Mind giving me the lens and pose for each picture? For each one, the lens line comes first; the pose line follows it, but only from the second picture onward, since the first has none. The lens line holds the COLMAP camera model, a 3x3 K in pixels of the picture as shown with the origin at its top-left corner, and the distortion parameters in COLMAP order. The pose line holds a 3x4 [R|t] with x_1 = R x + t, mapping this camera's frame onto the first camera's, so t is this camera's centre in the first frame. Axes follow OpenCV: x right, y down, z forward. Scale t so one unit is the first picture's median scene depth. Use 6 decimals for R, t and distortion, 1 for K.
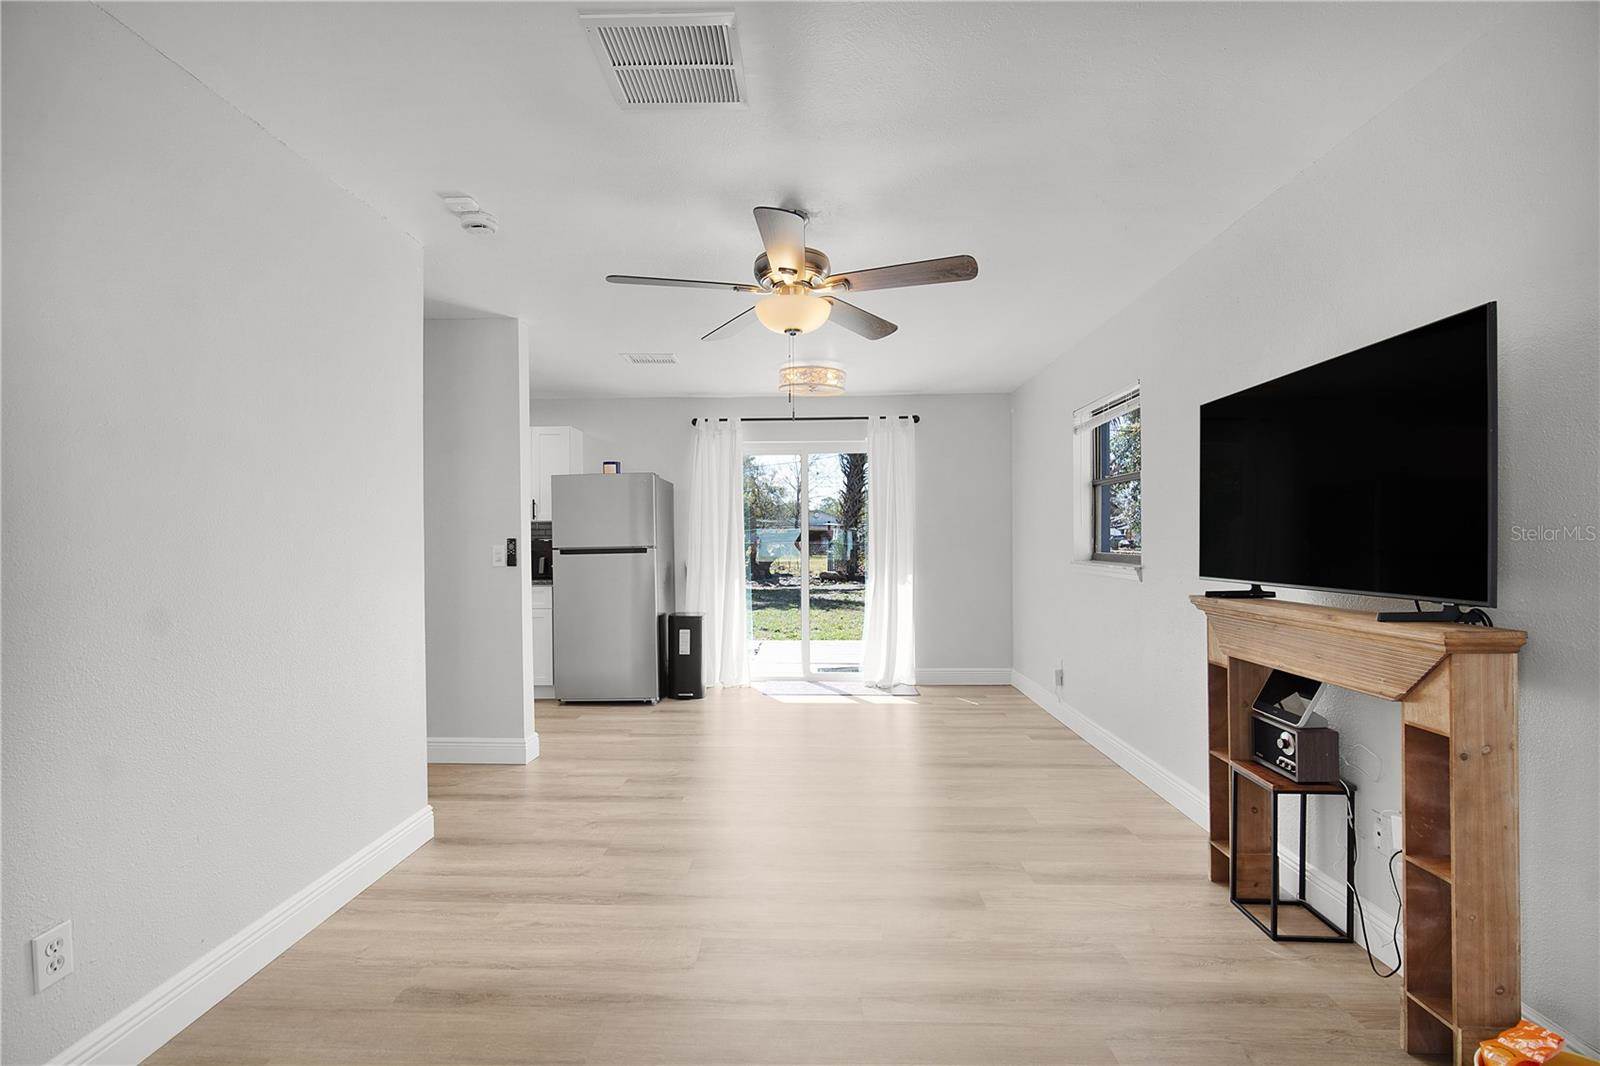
lens RADIAL K [[701.2, 0, 793.7], [0, 701.2, 538.5], [0, 0, 1]] dist [-0.000659, -0.000084]
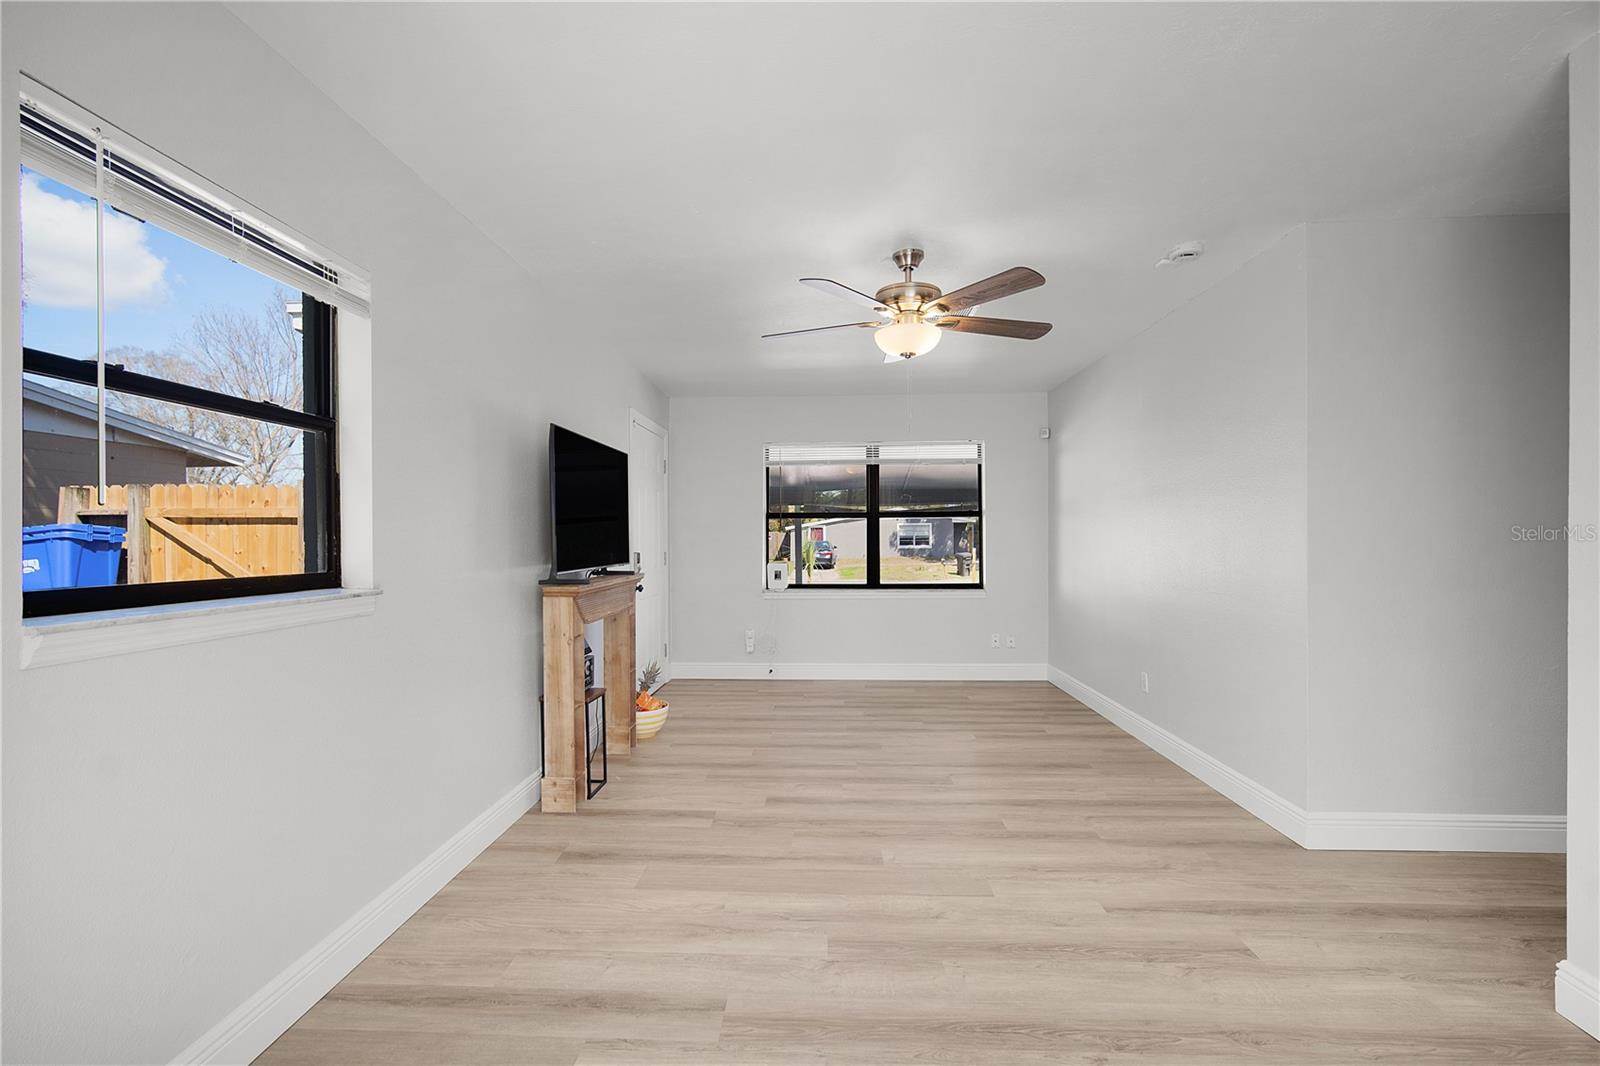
lens RADIAL K [[701.2, 0, 793.7], [0, 701.2, 538.5], [0, 0, 1]] dist [-0.000659, -0.000084]
pose [[-0.999782, 0.010846, 0.017818, 0.158128], [0.010823, 0.999941, -0.001342, 0.001488], [-0.017831, -0.001149, -0.999840, 2.025805]]
